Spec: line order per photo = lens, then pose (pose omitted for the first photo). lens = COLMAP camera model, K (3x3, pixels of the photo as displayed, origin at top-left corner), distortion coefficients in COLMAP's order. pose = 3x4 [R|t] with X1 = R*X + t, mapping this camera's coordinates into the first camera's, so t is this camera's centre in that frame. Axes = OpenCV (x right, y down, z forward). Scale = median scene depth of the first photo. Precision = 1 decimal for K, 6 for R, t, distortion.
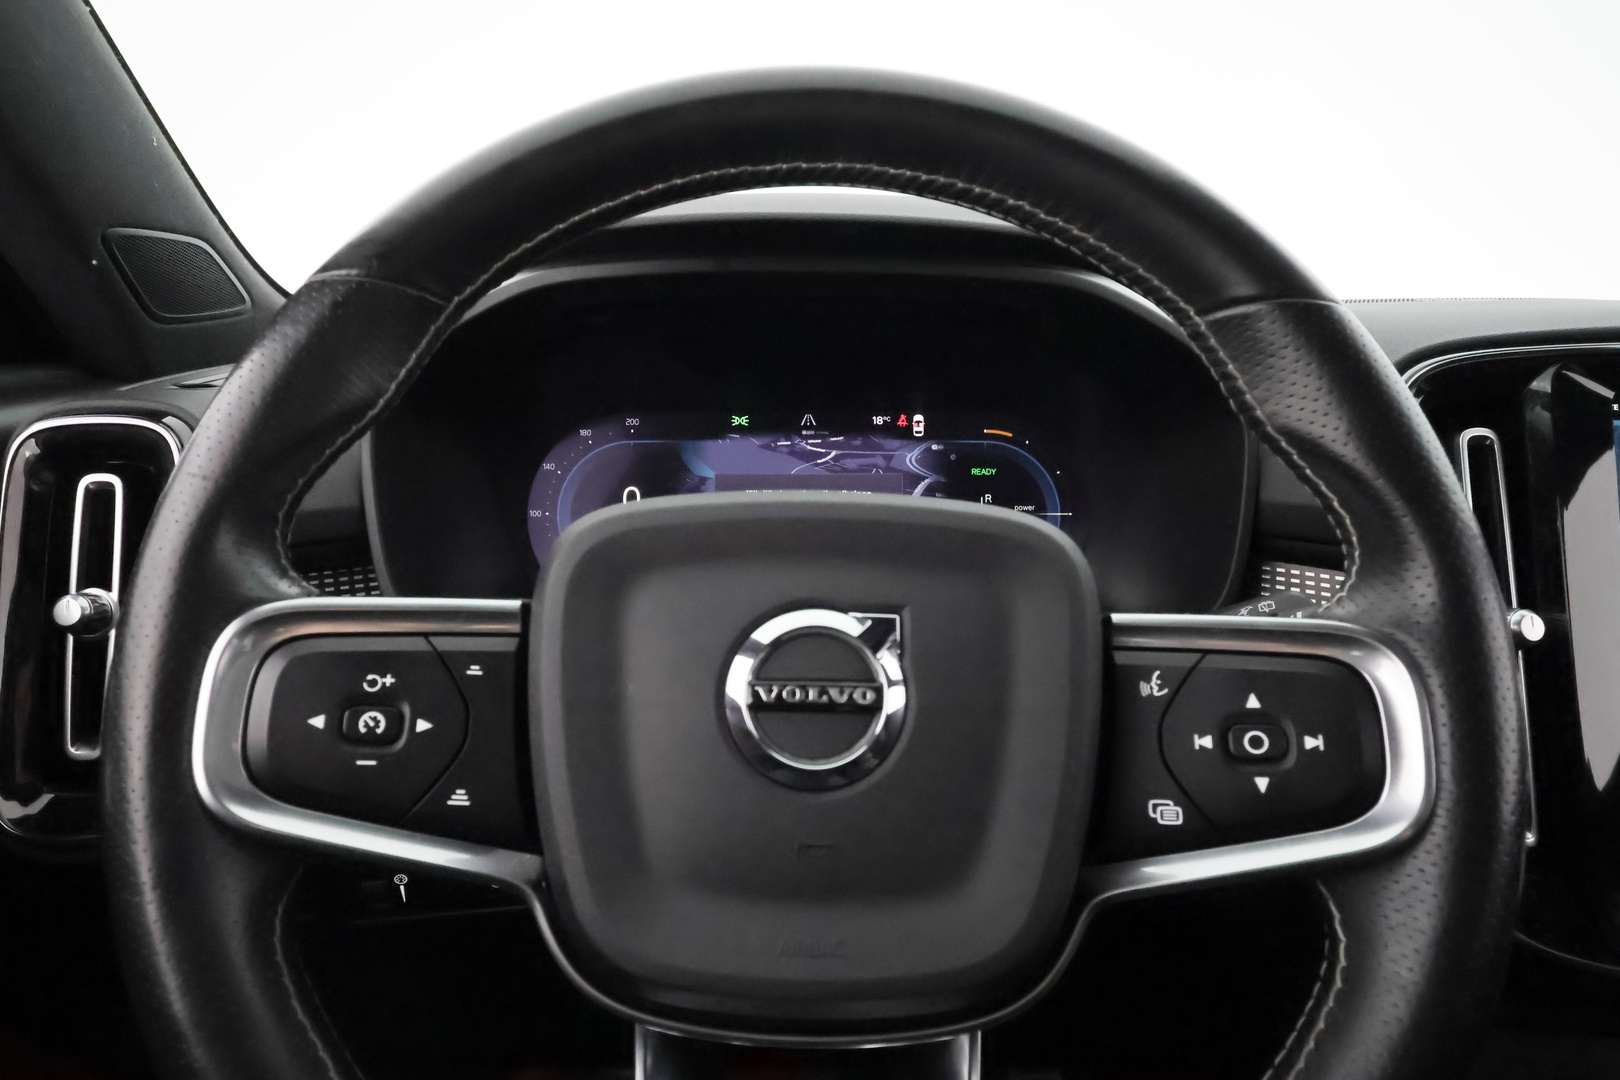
lens RADIAL K [[1009.0, 0, 822.4], [0, 1009.0, 544.6], [0, 0, 1]] dist [0.029313, 0.002381]
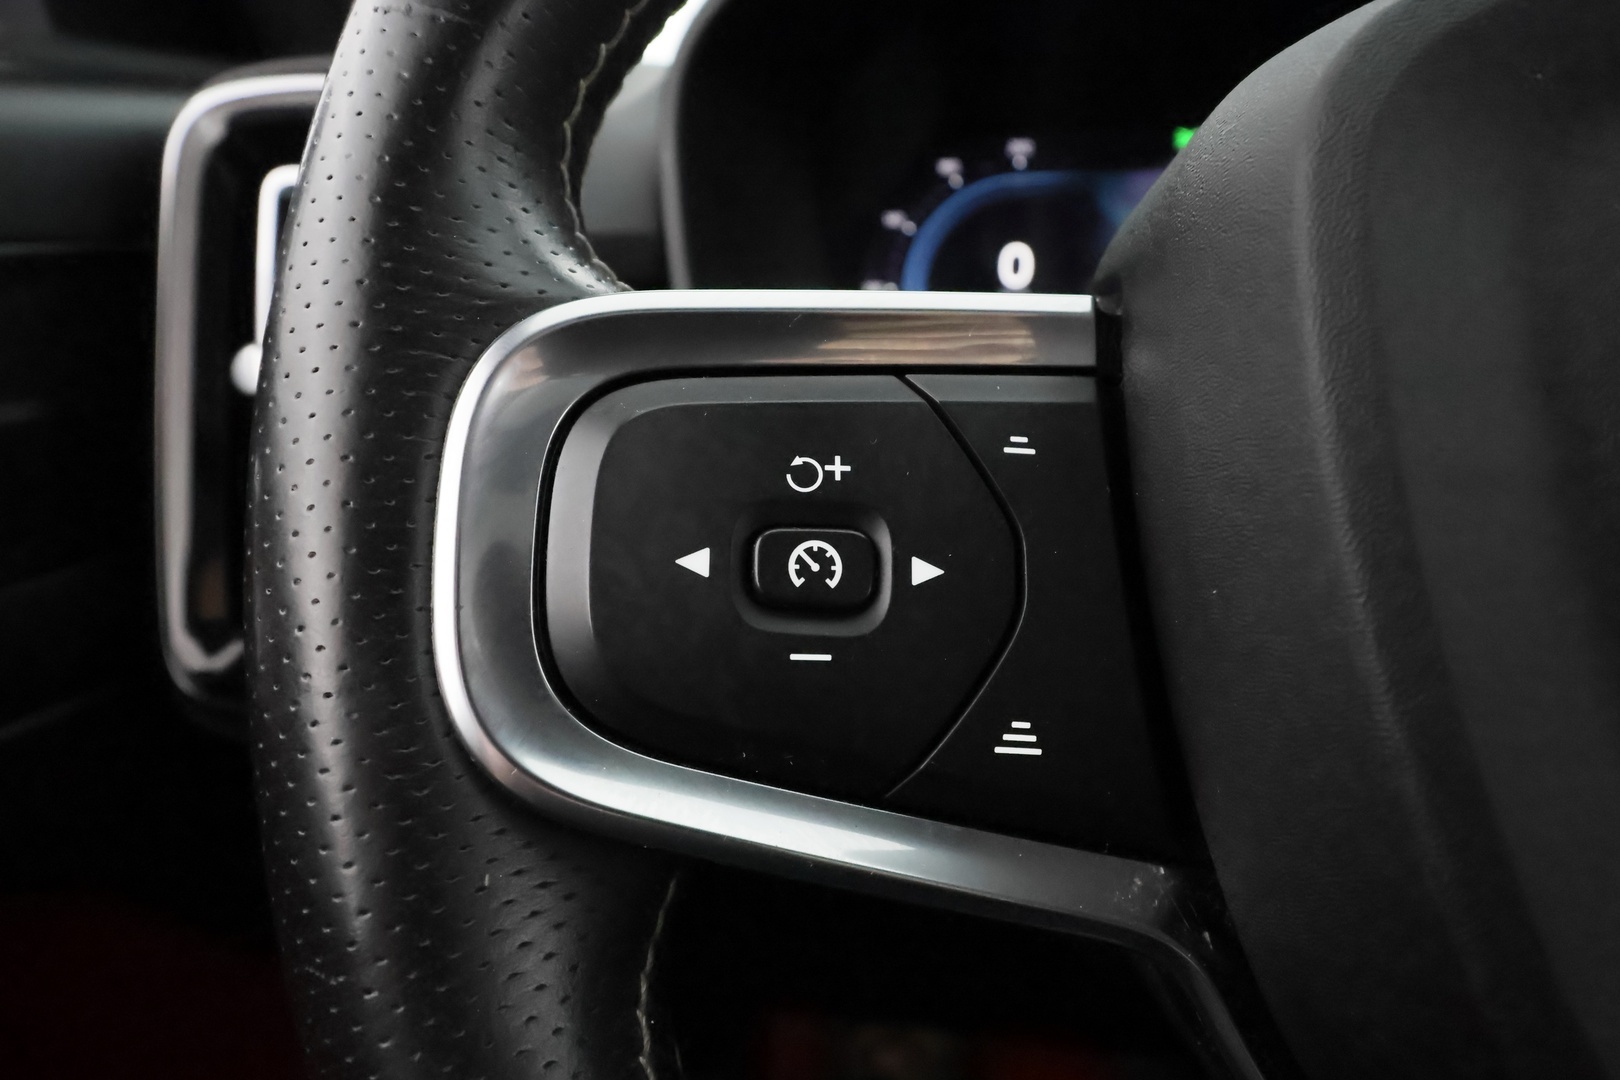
lens RADIAL K [[1009.0, 0, 797.6], [0, 1009.0, 537.9], [0, 0, 1]] dist [0.029313, 0.002381]
pose [[0.990864, -0.017030, -0.133783, -0.390603], [0.029957, 0.995005, 0.095219, 0.122655], [0.131493, -0.098357, 0.986426, 0.577974]]
